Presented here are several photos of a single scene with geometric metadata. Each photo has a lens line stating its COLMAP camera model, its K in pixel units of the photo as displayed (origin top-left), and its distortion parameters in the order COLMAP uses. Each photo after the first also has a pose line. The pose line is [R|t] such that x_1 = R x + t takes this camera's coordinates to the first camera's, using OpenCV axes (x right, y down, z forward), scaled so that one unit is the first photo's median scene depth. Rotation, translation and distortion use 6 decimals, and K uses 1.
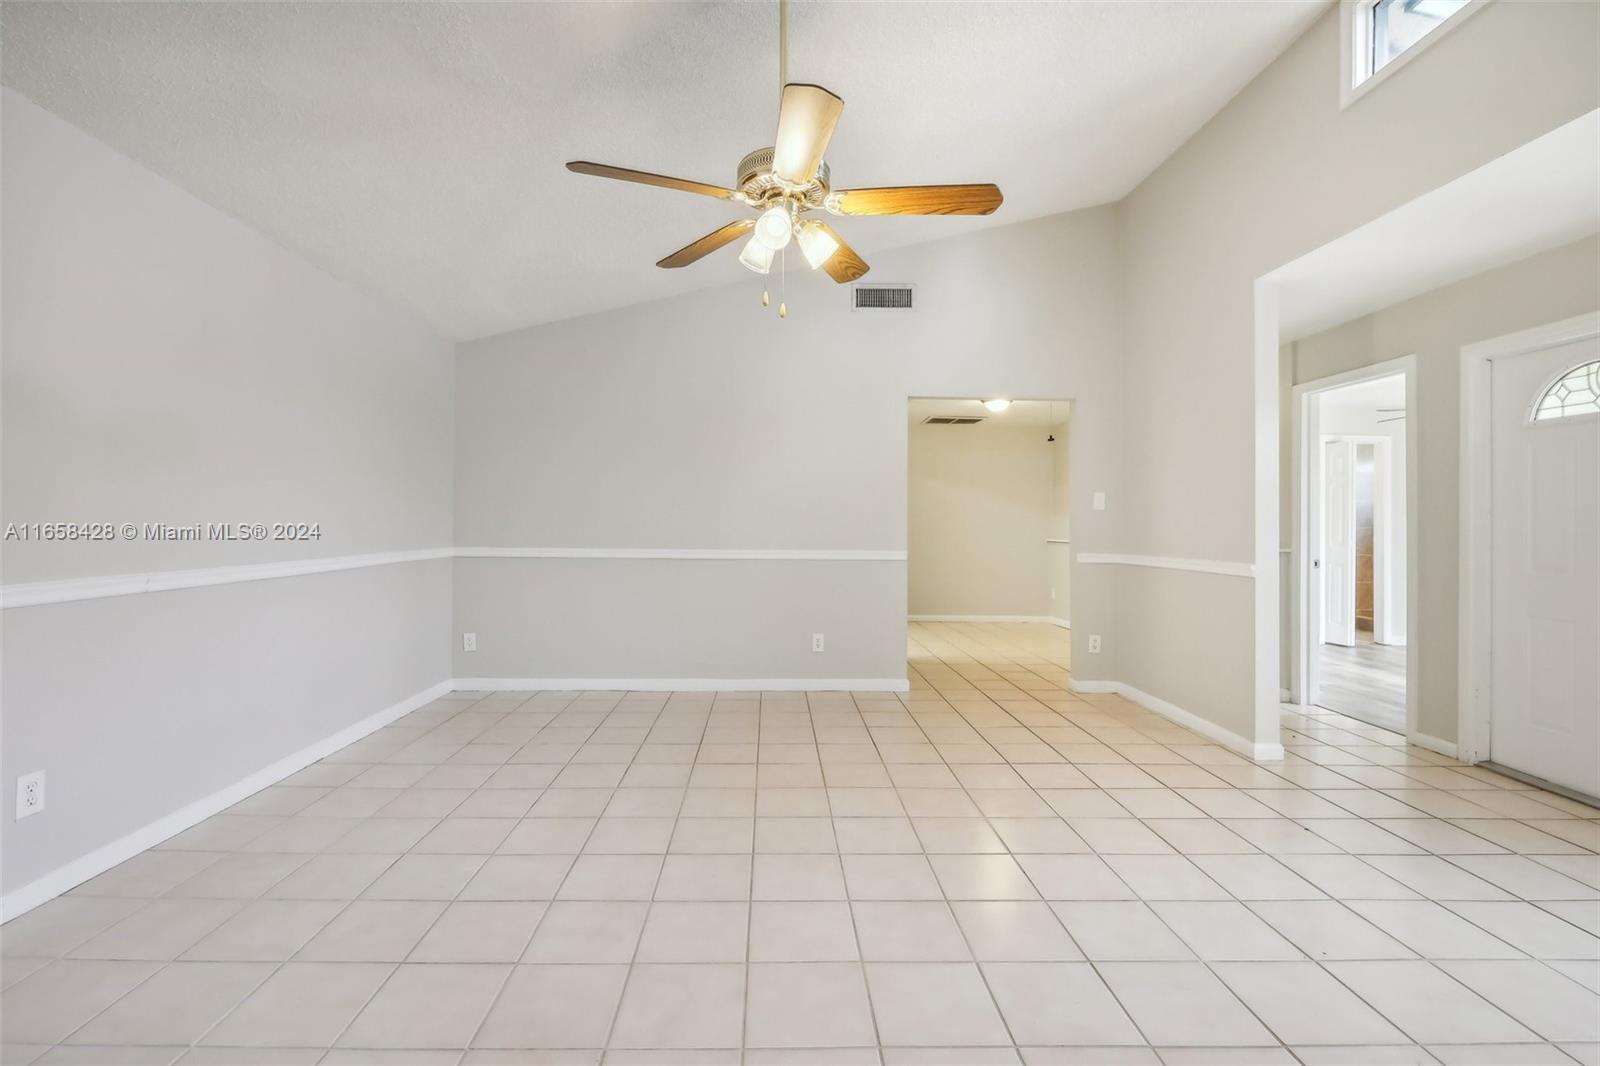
lens RADIAL K [[689.1, 0, 788.1], [0, 689.1, 514.6], [0, 0, 1]] dist [0.001297, -0.000146]
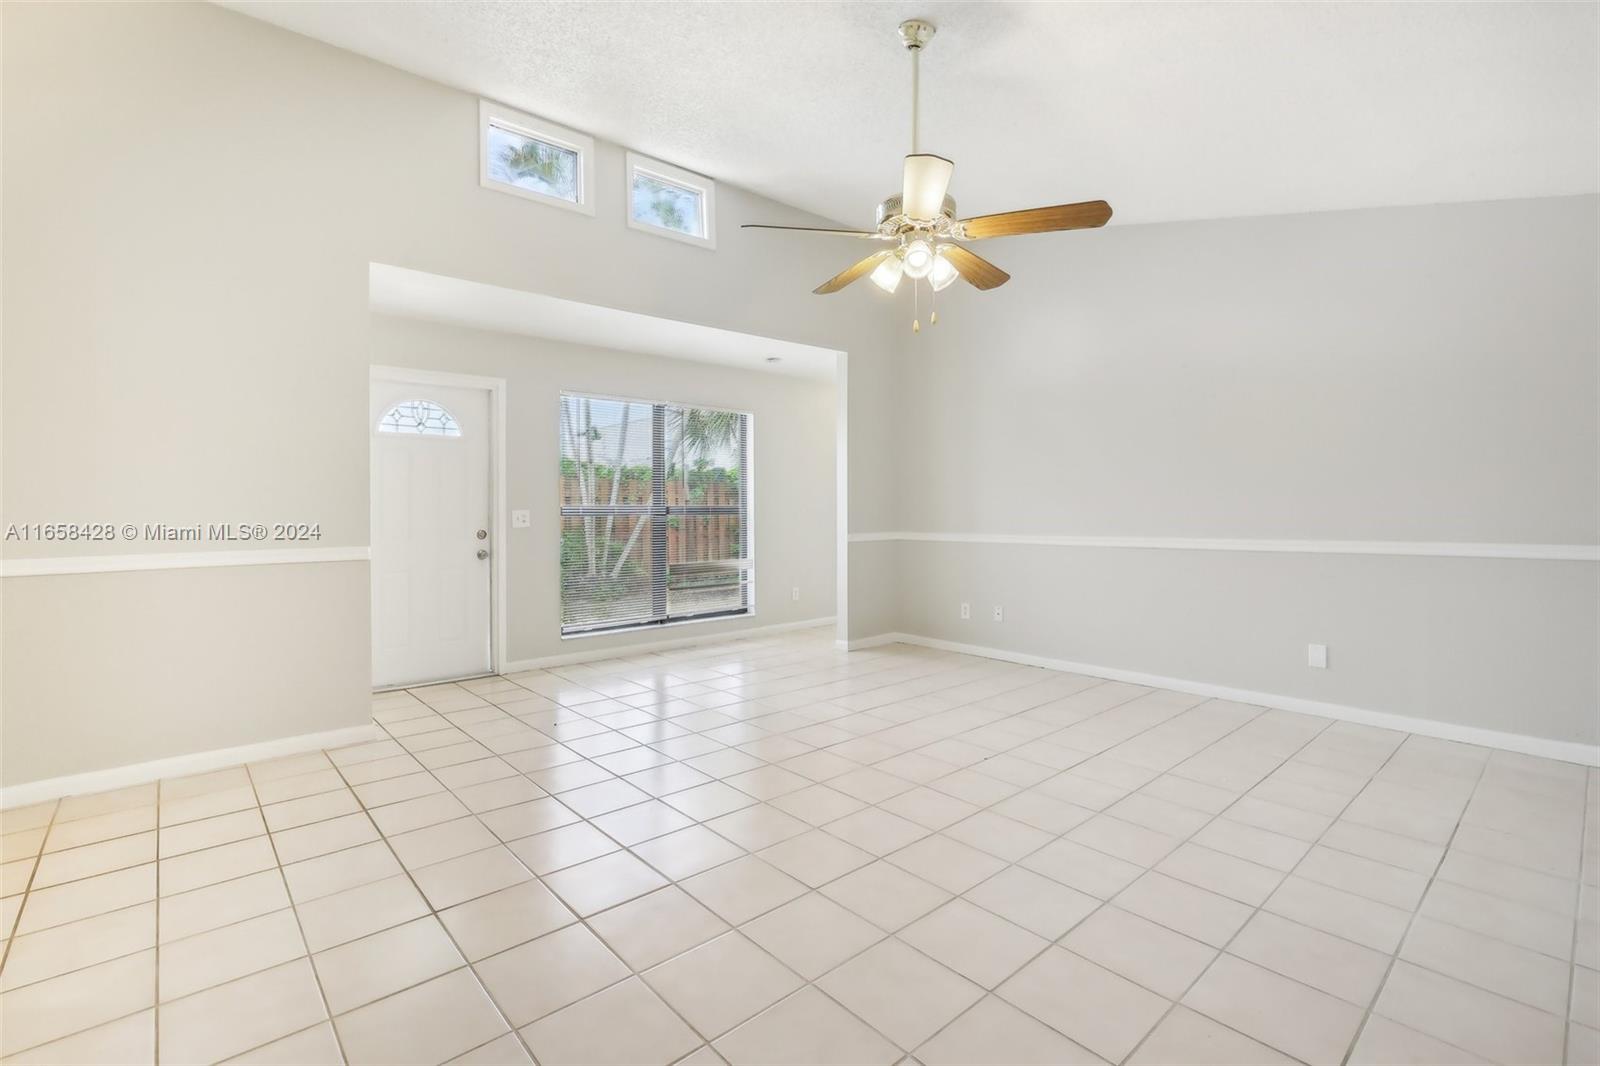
lens RADIAL K [[724.0, 0, 771.0], [0, 724.0, 508.3], [0, 0, 1]] dist [-0.002831, -0.000314]
pose [[-0.623458, -0.004431, 0.781845, -0.377226], [-0.011343, 0.999930, -0.003378, 0.010136], [-0.781775, -0.010975, -0.623464, 0.900160]]
